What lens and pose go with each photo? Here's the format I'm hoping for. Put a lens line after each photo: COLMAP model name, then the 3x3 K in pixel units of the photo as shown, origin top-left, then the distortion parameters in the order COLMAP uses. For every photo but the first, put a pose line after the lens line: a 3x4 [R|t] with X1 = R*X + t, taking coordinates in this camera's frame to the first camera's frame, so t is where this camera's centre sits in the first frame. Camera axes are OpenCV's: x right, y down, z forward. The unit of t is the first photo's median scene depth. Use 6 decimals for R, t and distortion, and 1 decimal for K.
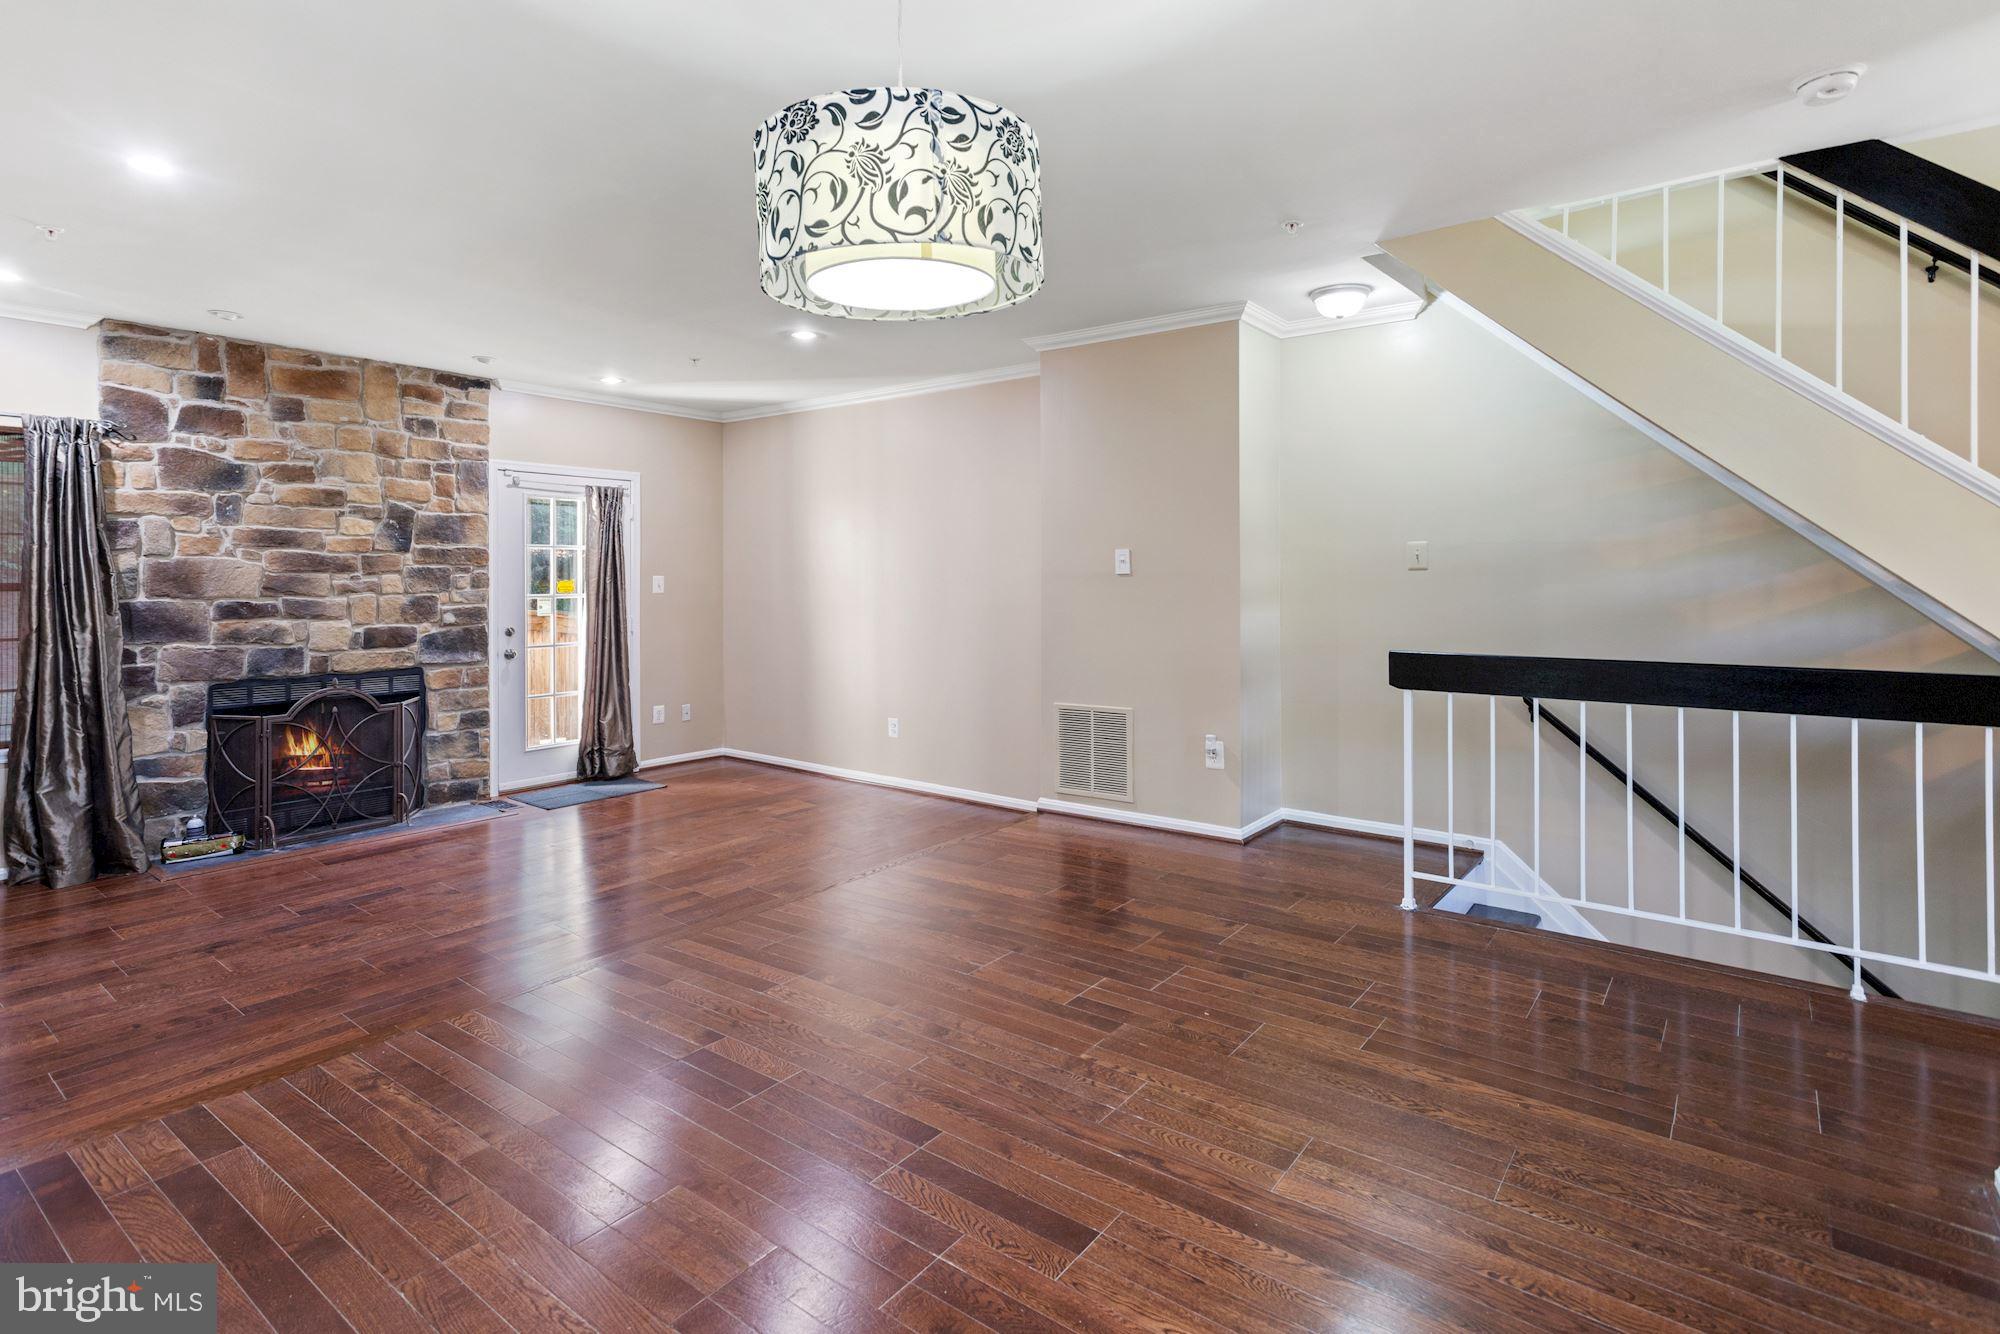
lens RADIAL K [[982.9, 0, 1002.0], [0, 982.9, 575.9], [0, 0, 1]] dist [0.020696, 0.000399]
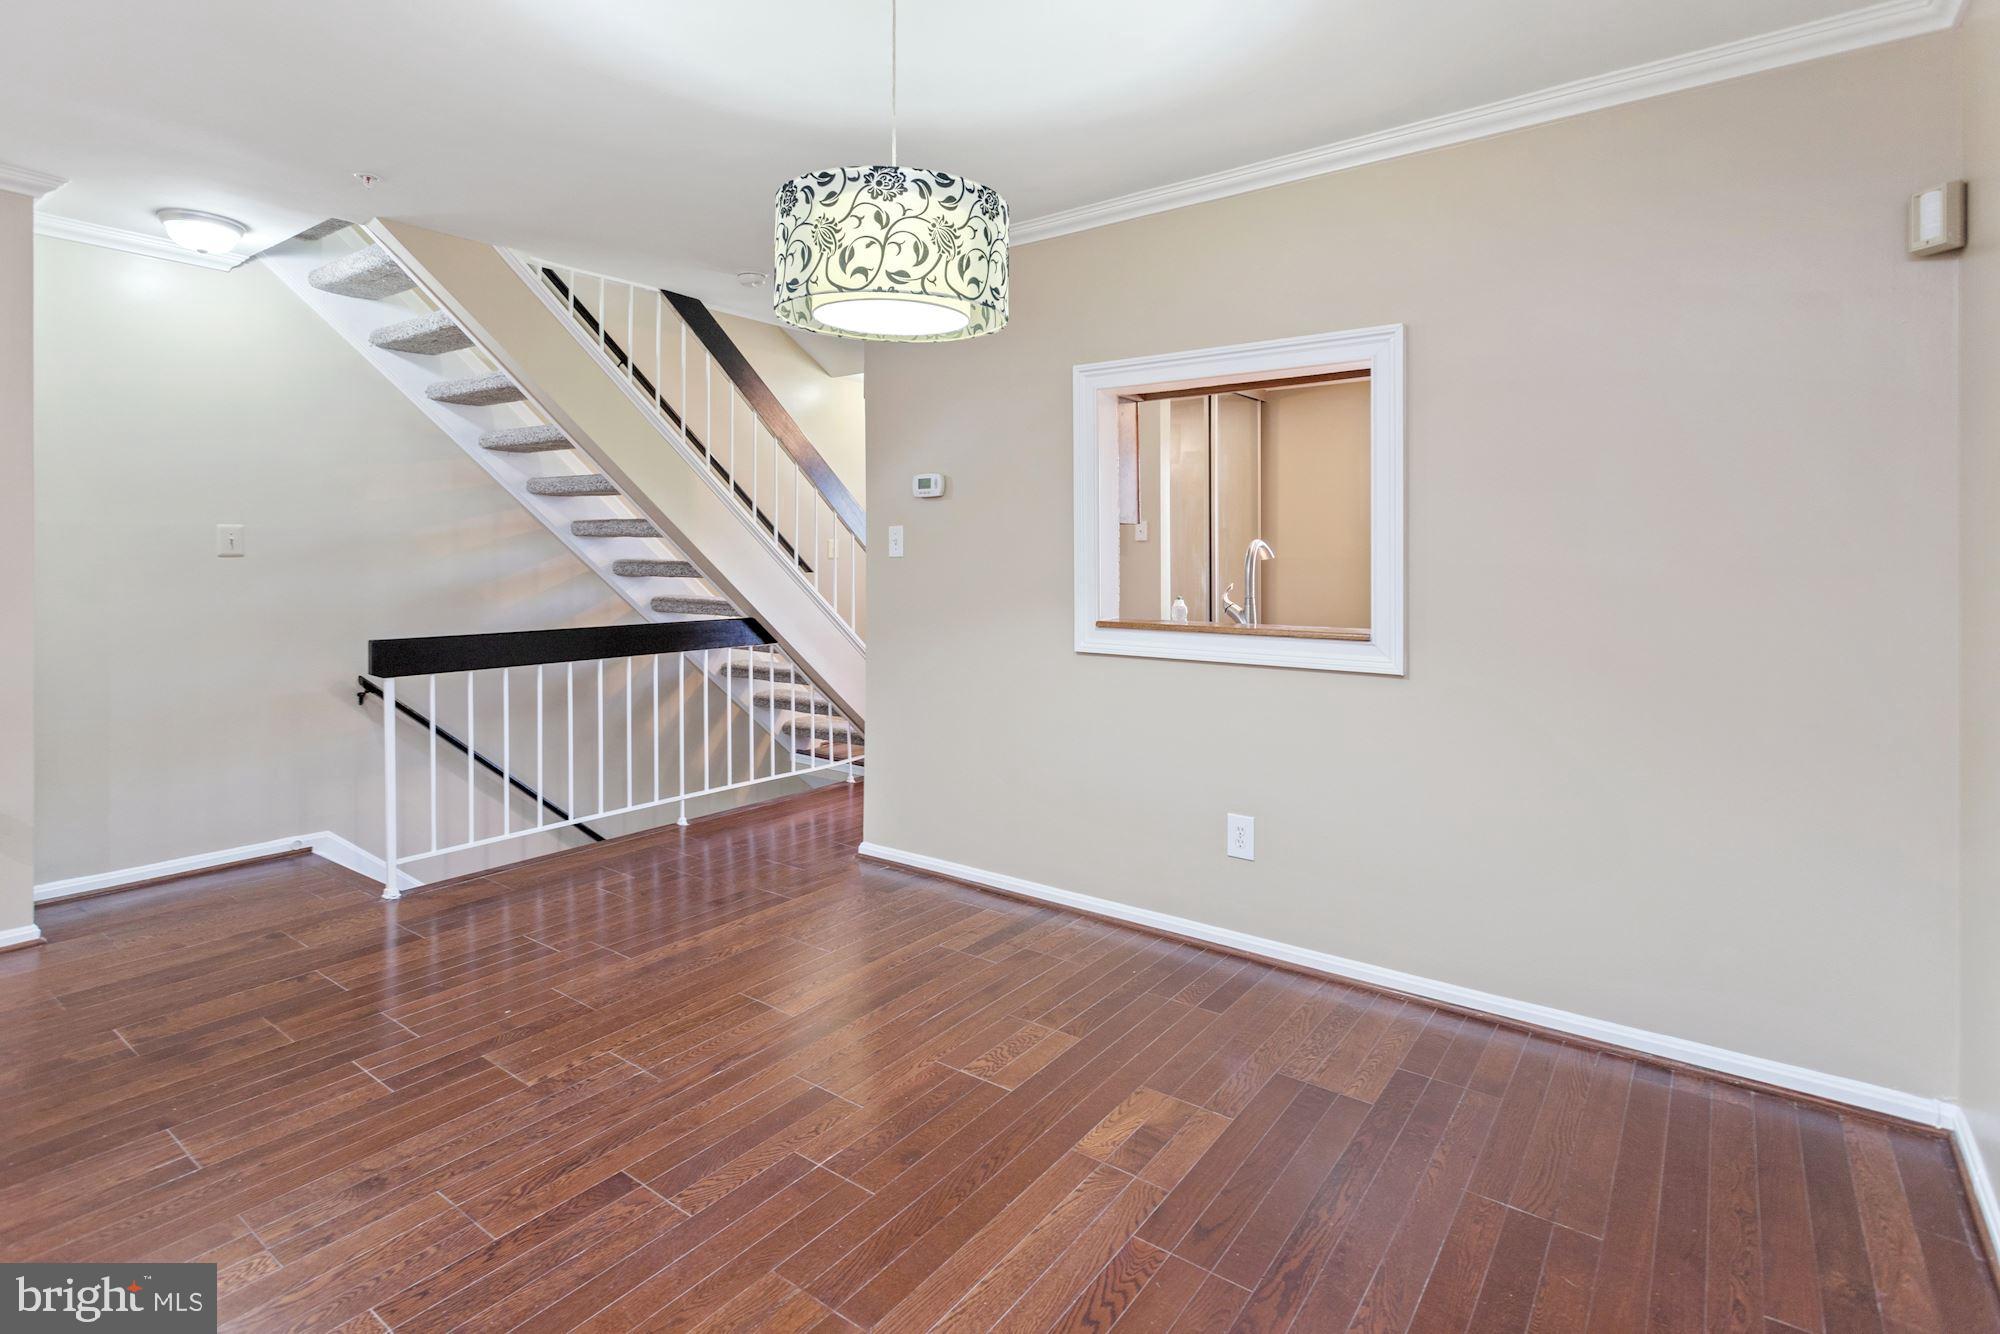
lens RADIAL K [[967.5, 0, 1020.7], [0, 967.5, 560.3], [0, 0, 1]] dist [0.000772, -0.000116]
pose [[-0.020396, 0.000429, 0.999792, -0.596339], [-0.006399, 0.999979, -0.000560, -0.009304], [-0.999772, -0.006410, -0.020393, 0.392572]]
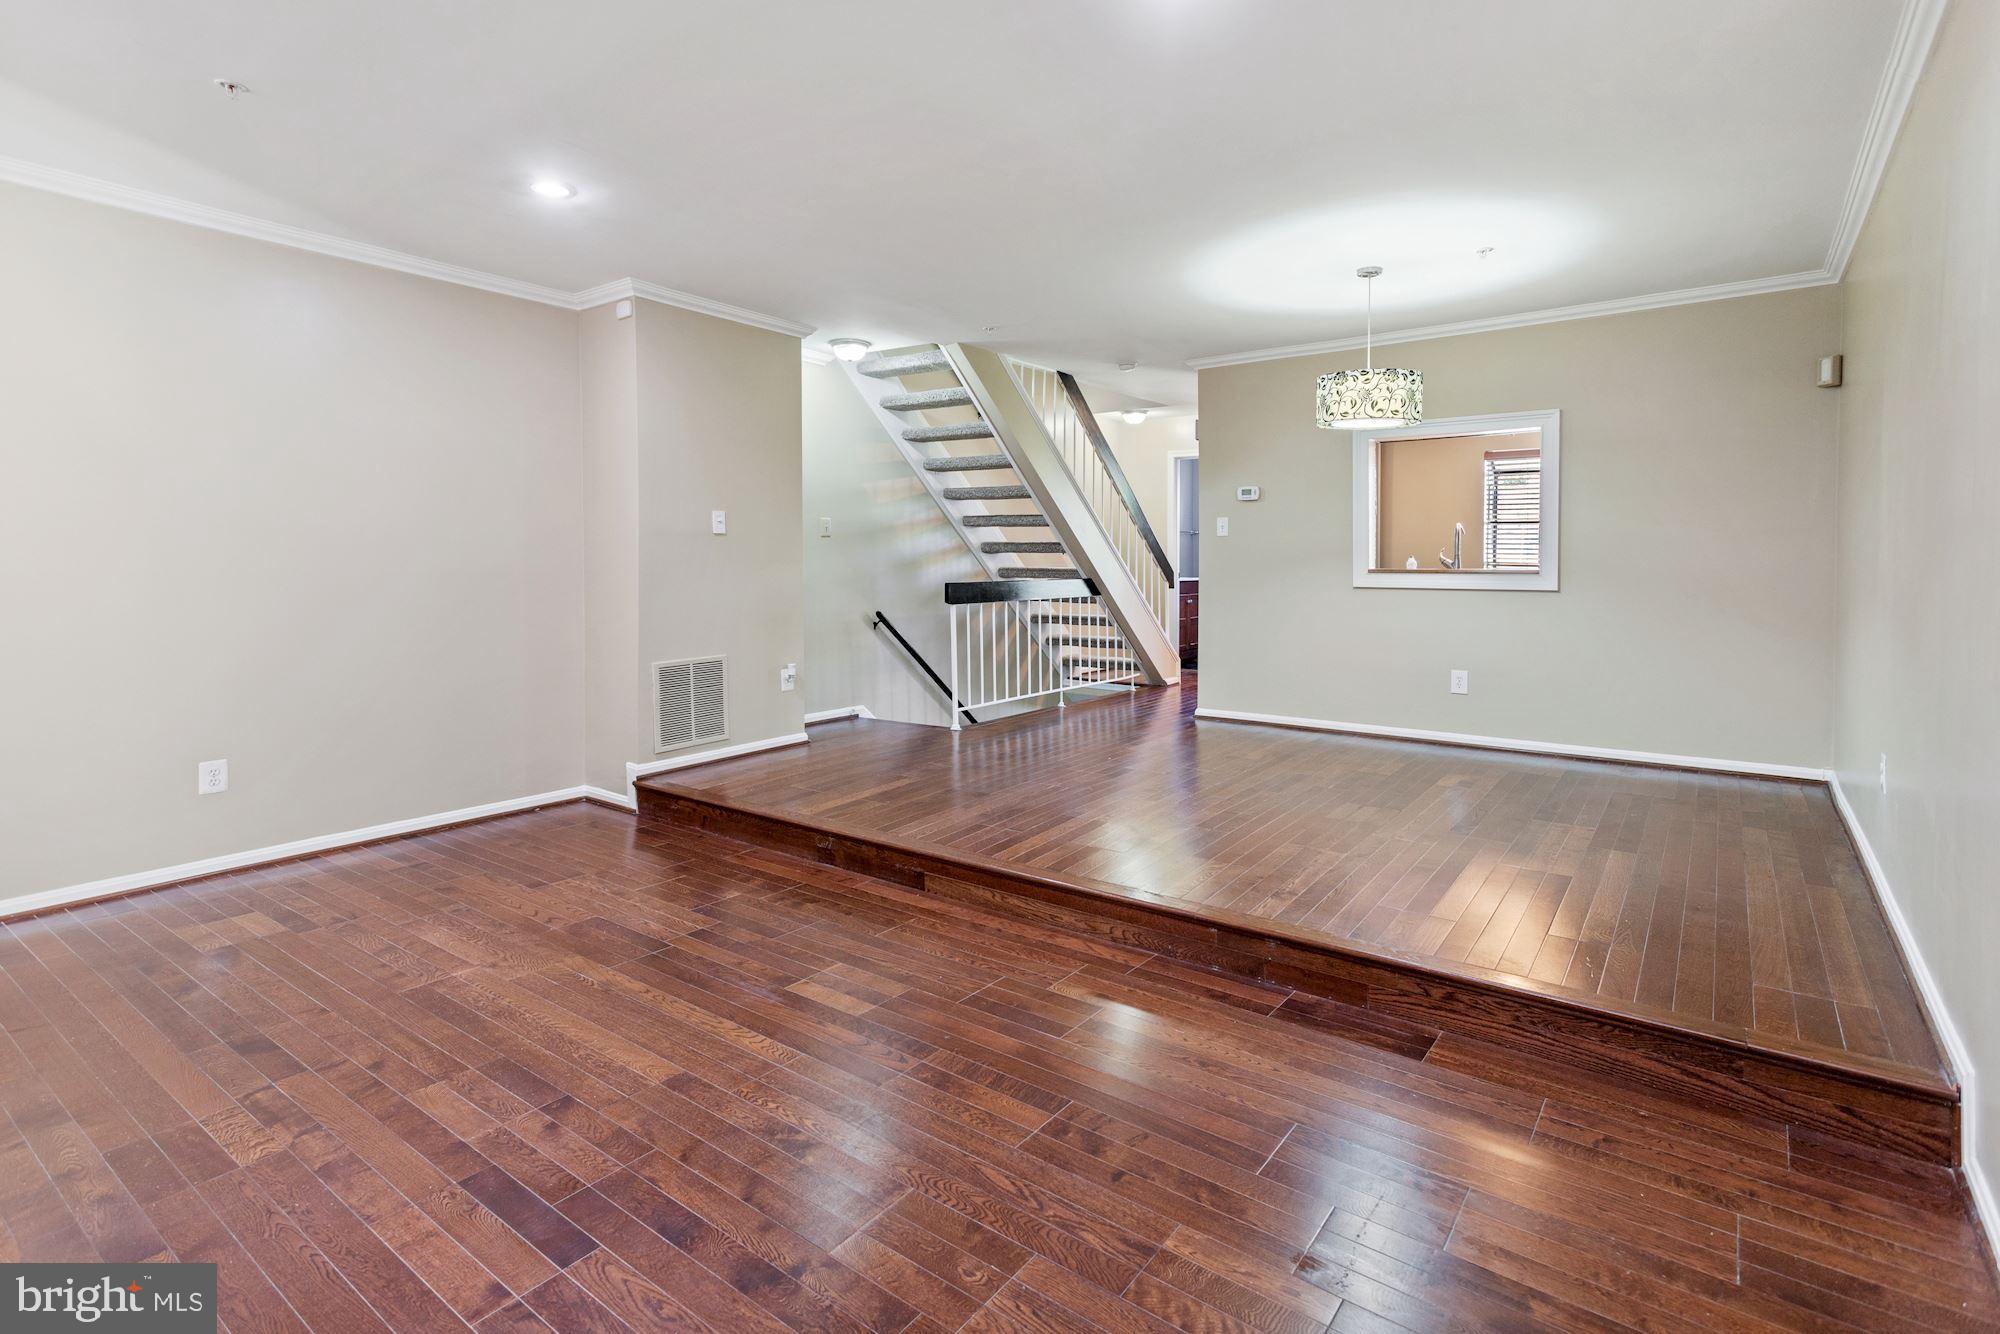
lens RADIAL K [[965.7, 0, 1007.6], [0, 965.7, 580.1], [0, 0, 1]] dist [0.022821, 0.000643]
pose [[-0.024074, -0.018232, 0.999544, -1.339343], [-0.003567, 0.999829, 0.018151, 0.040065], [-0.999704, -0.003128, -0.024135, 0.975693]]
